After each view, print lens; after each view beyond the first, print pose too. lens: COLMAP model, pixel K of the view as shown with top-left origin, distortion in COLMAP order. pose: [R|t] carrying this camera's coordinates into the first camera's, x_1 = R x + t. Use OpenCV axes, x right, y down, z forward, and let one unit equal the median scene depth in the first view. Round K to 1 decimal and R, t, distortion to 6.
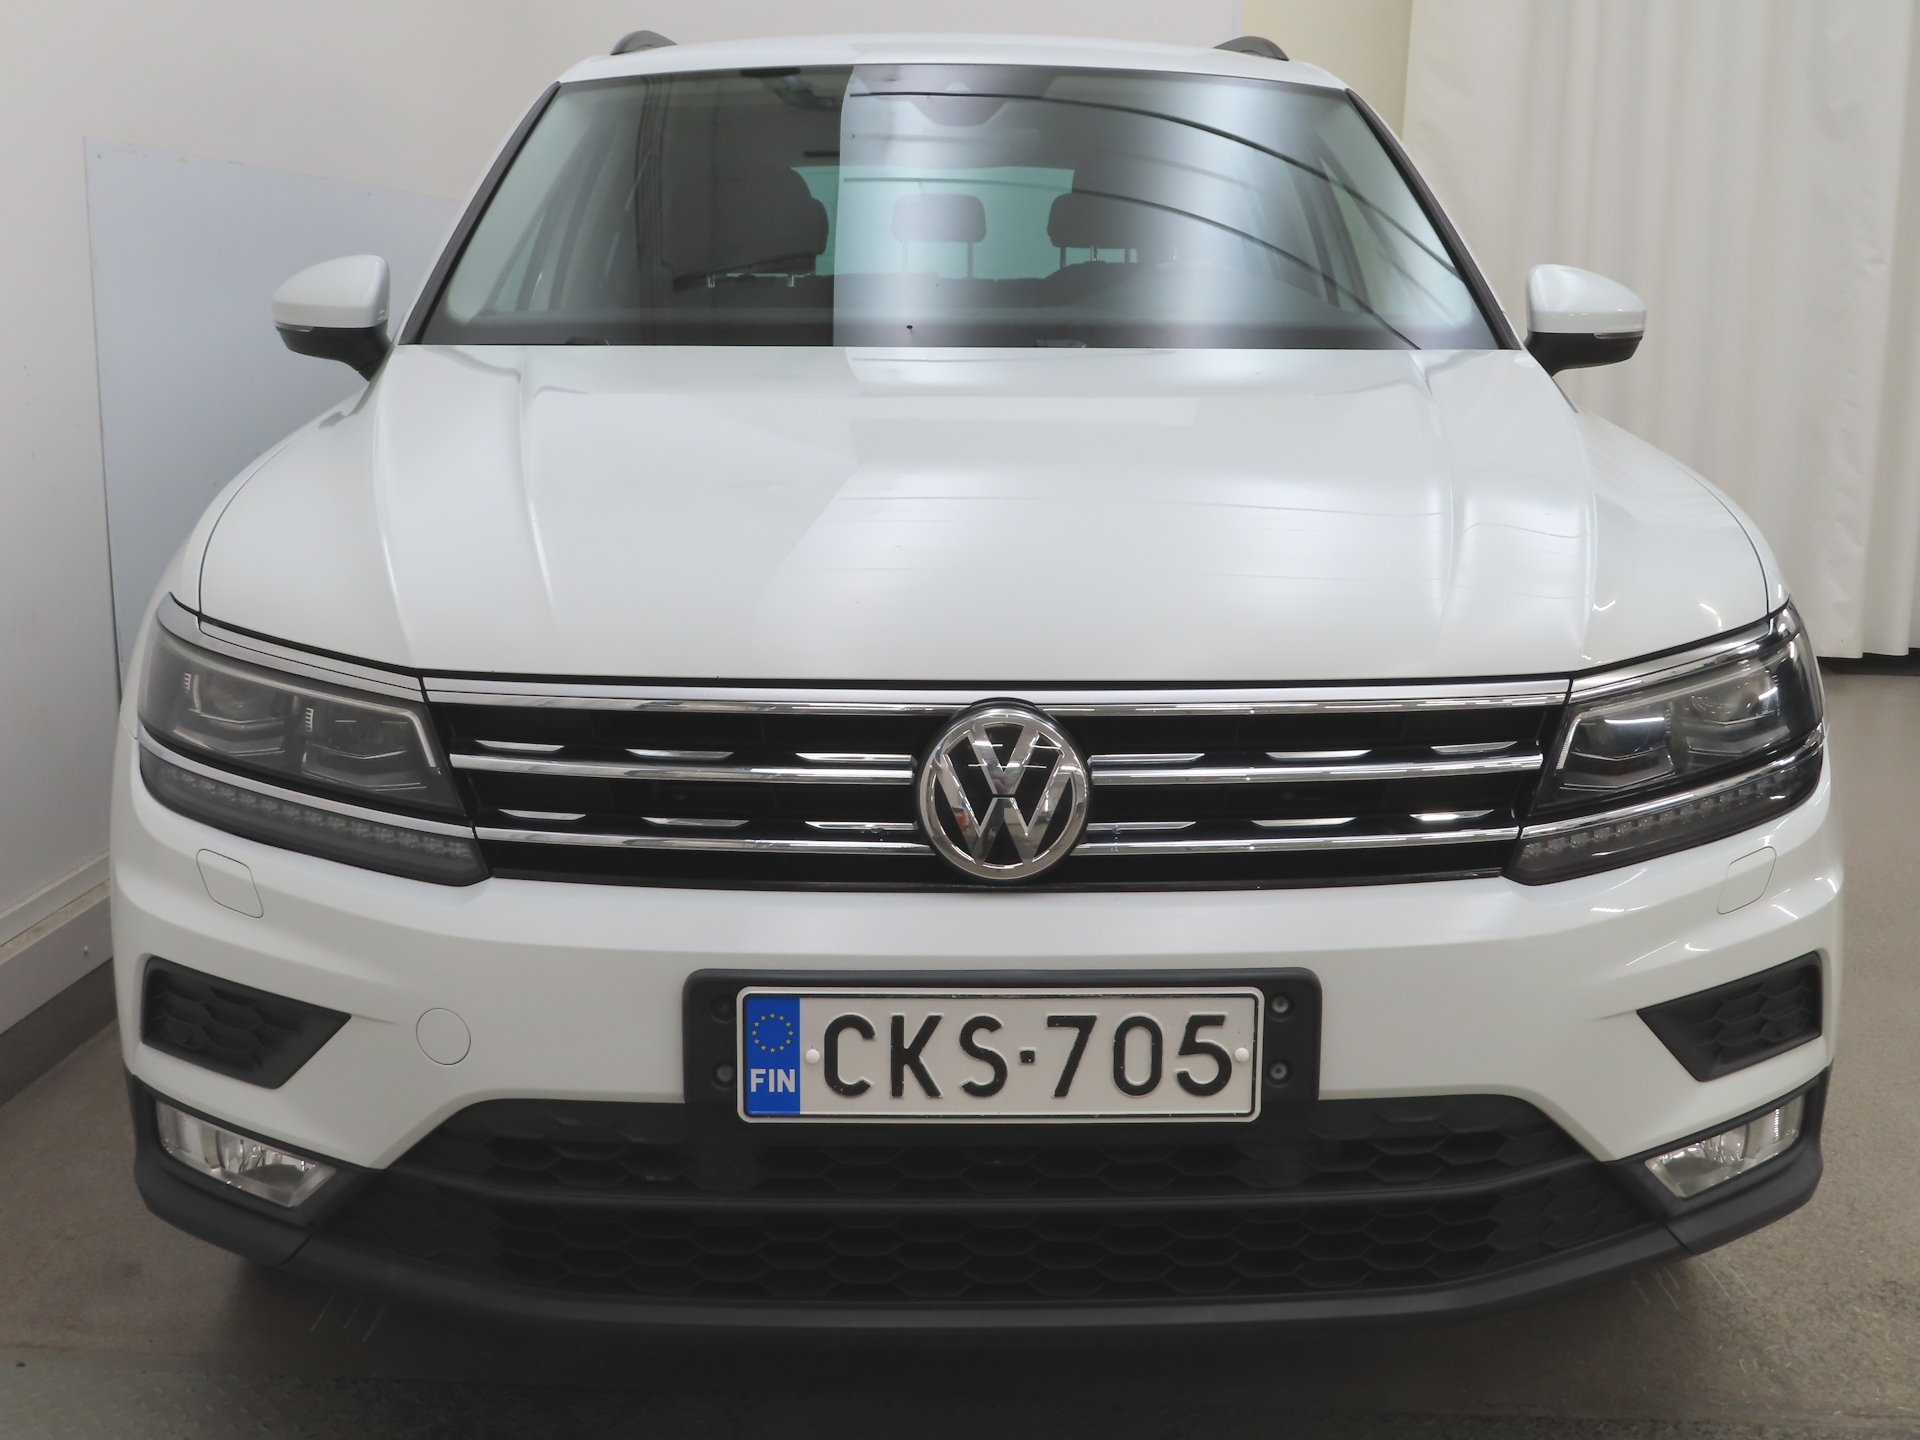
lens RADIAL K [[2114.0, 0, 956.2], [0, 2114.0, 731.5], [0, 0, 1]] dist [0.011768, 0.000000]
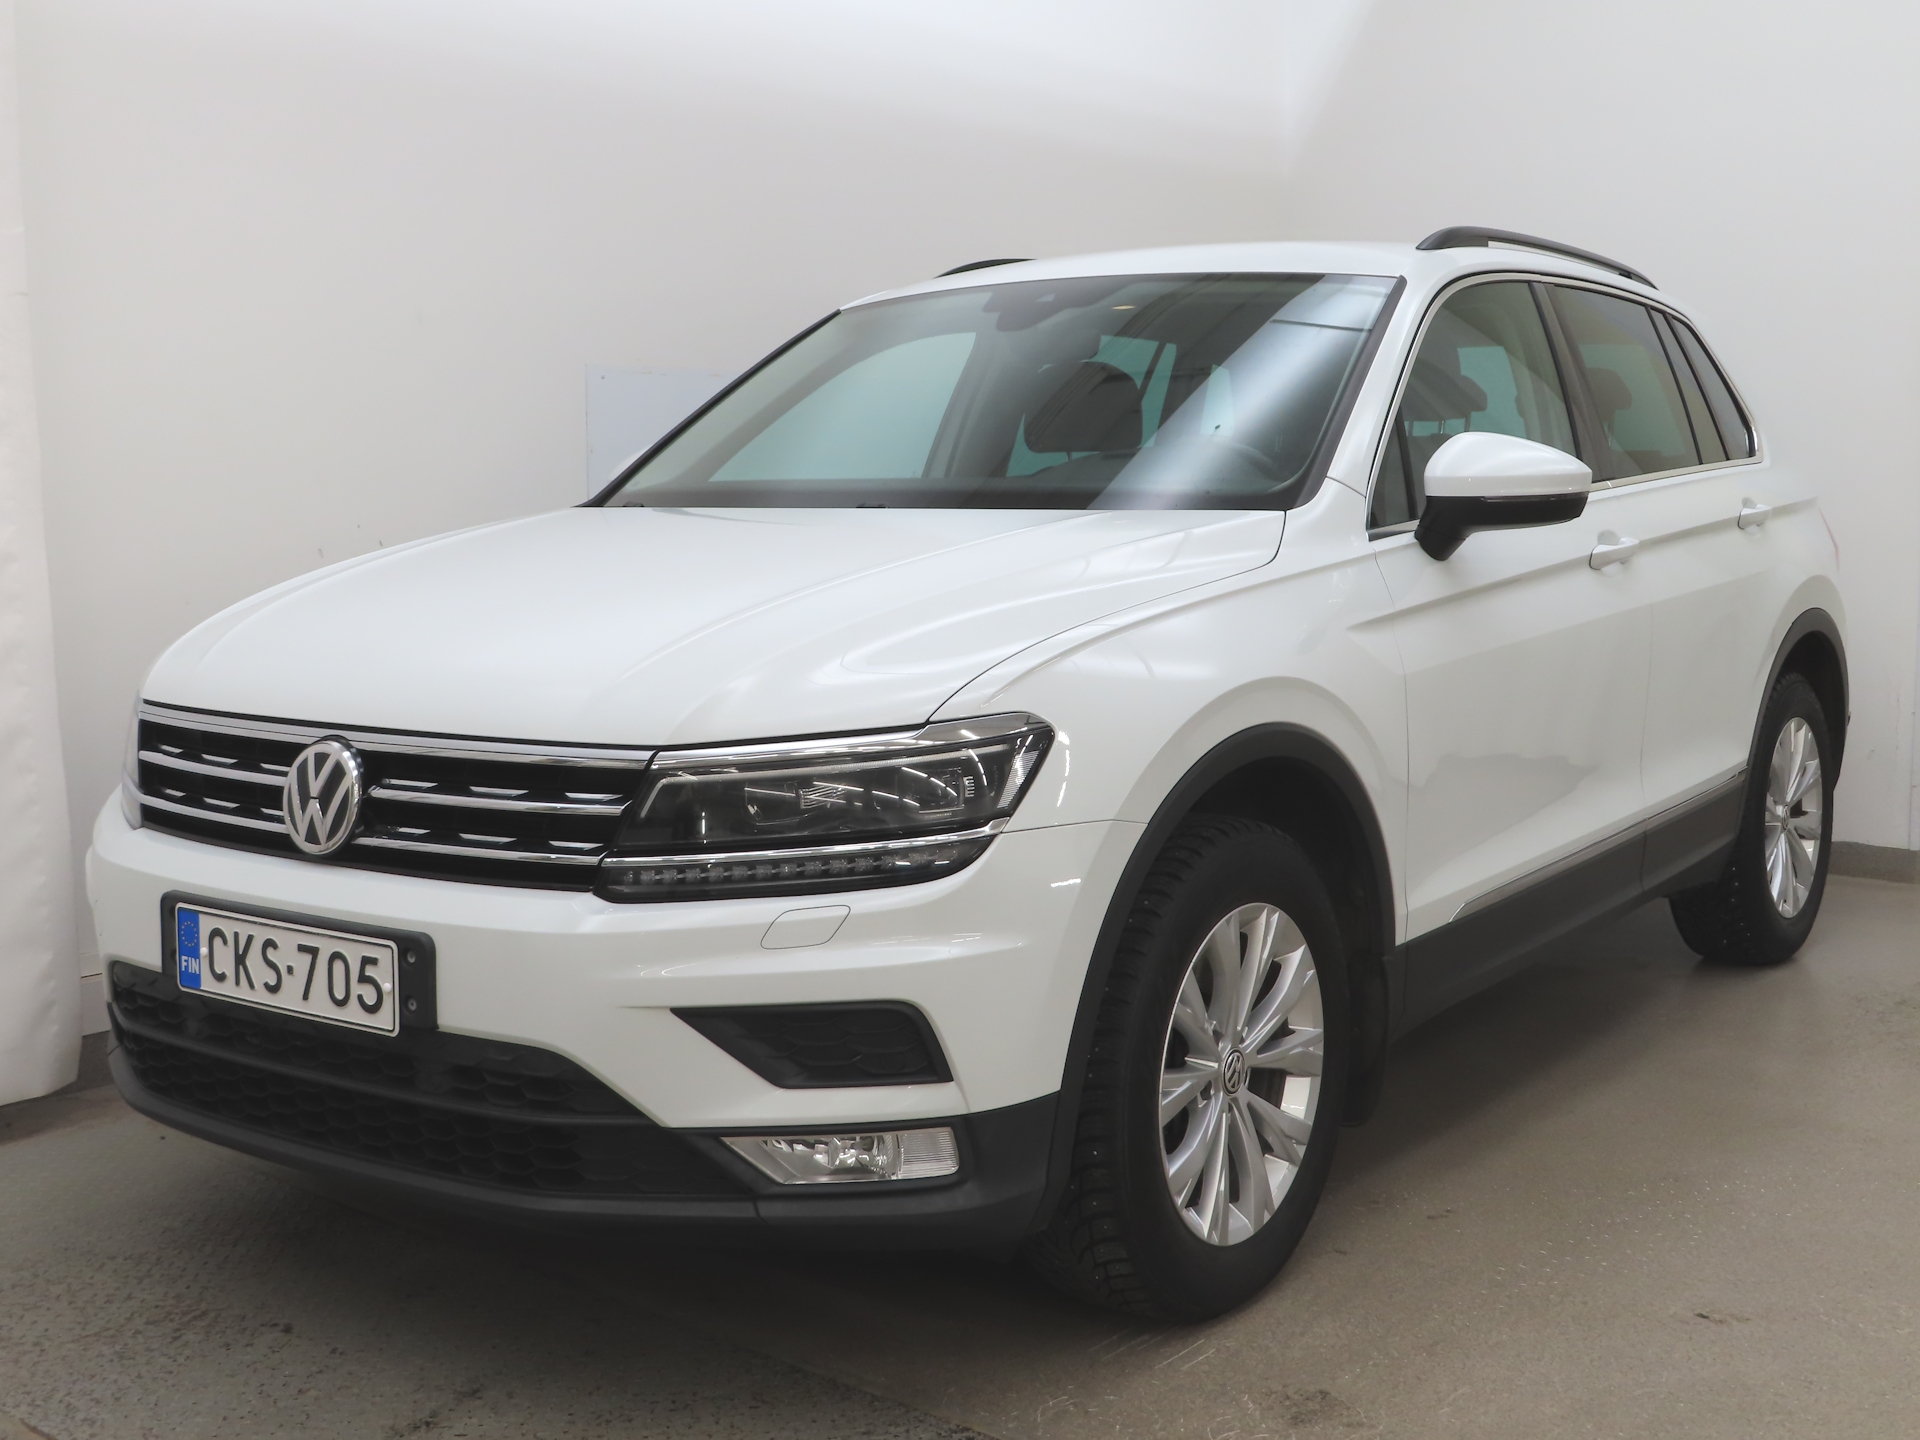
lens RADIAL K [[2114.0, 0, 942.4], [0, 2114.0, 778.1], [0, 0, 1]] dist [0.011768, 0.000000]
pose [[0.804201, 0.072427, -0.589929, 1.278745], [-0.106489, 0.994045, -0.023126, 0.003936], [0.584741, 0.081419, 0.807124, 0.046209]]
